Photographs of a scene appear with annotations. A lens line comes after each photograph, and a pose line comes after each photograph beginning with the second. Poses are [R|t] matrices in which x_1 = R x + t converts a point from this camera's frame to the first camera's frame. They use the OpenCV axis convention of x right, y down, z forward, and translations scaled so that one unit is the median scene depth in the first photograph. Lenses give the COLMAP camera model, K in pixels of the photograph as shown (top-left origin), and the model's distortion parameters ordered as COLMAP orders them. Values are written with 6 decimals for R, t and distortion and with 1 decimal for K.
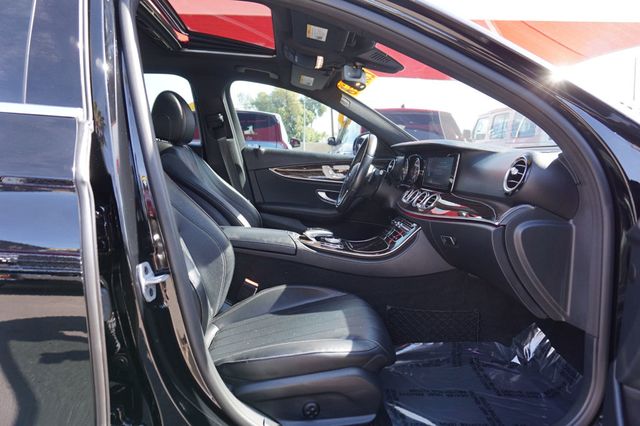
lens RADIAL K [[443.1, 0, 322.4], [0, 443.1, 212.1], [0, 0, 1]] dist [-0.031295, 0.029898]
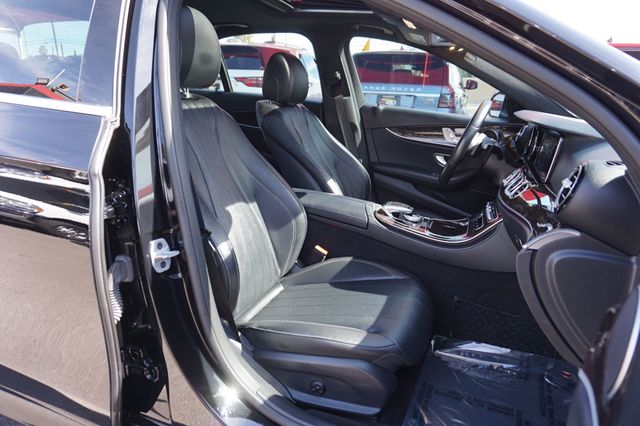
lens RADIAL K [[443.1, 0, 321.3], [0, 443.1, 212.0], [0, 0, 1]] dist [-0.031295, 0.029898]
pose [[0.907264, 0.127265, -0.400843, 0.245190], [-0.067636, 0.984862, 0.159601, -0.094236], [0.415087, -0.117689, 0.902138, 0.068751]]
